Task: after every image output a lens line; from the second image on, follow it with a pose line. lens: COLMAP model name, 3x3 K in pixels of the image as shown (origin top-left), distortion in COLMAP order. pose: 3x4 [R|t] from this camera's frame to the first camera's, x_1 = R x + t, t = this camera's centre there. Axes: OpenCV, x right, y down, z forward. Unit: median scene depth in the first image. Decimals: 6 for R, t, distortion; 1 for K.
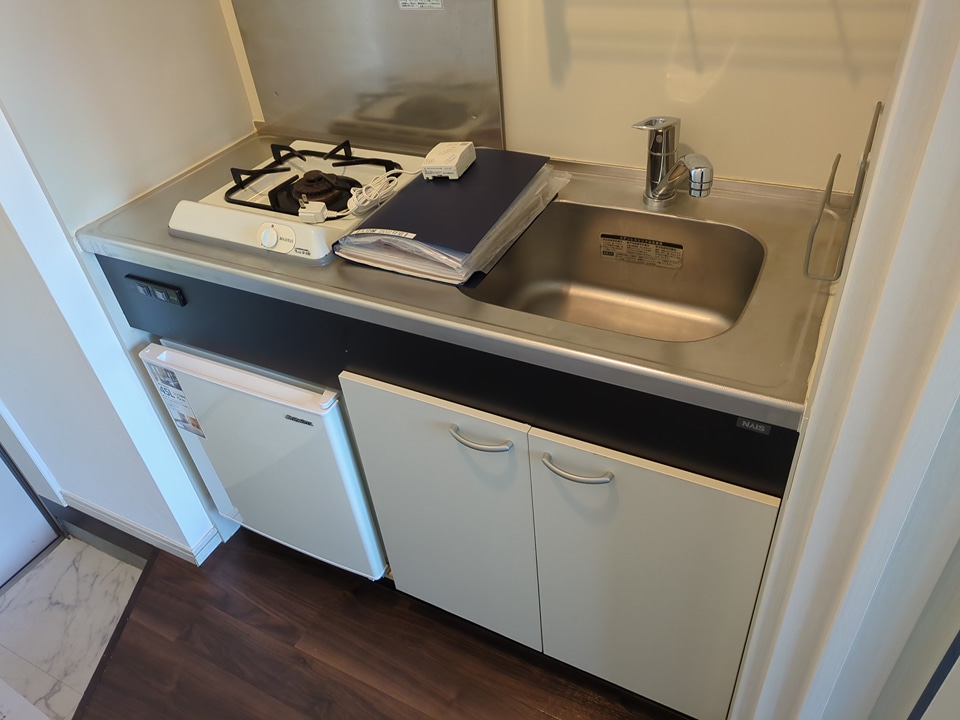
lens RADIAL K [[718.3, 0, 477.7], [0, 718.3, 351.7], [0, 0, 1]] dist [0.040287, -0.021251]
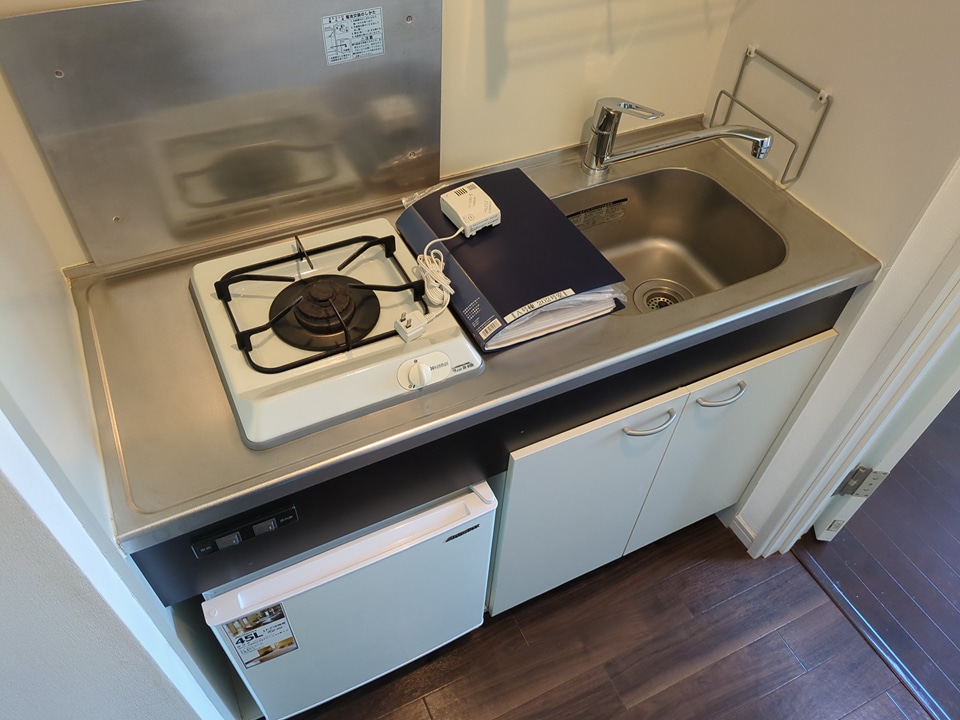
lens RADIAL K [[716.8, 0, 475.8], [0, 716.8, 366.4], [0, 0, 1]] dist [0.036098, -0.007042]
pose [[0.586381, -0.523974, 0.617745, -0.678864], [0.427160, 0.847981, 0.313788, -0.357185], [-0.688253, 0.079877, 0.721060, 0.306300]]
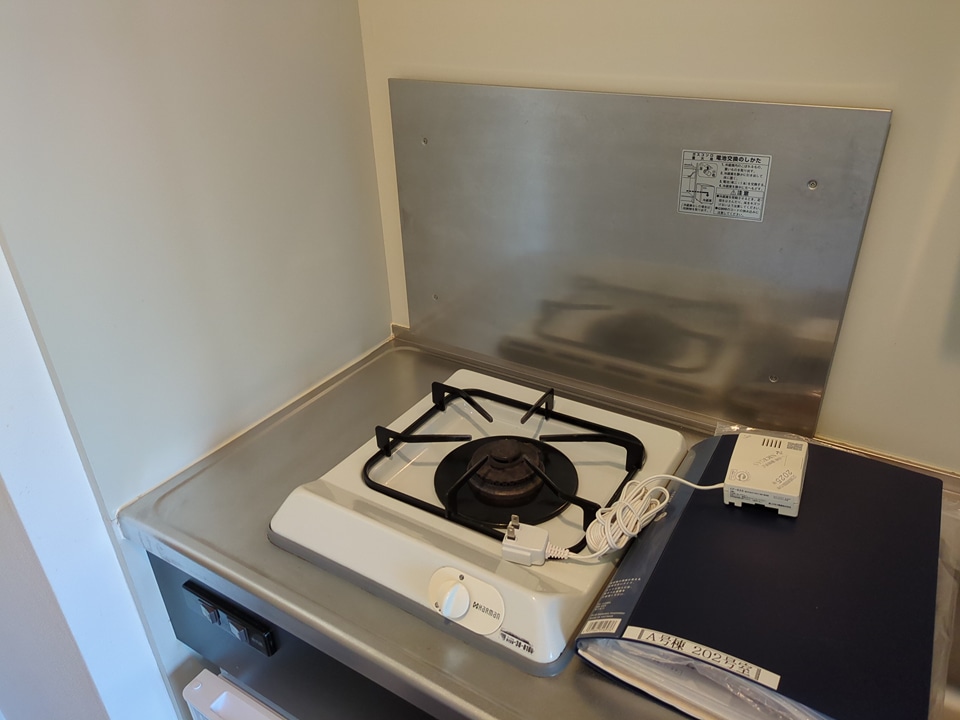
lens RADIAL K [[716.8, 0, 475.8], [0, 716.8, 366.4], [0, 0, 1]] dist [0.036098, -0.007042]
pose [[0.994416, 0.091079, -0.053304, -0.229539], [-0.098118, 0.983919, -0.149255, -0.223506], [0.038853, 0.153651, 0.987361, 0.383971]]
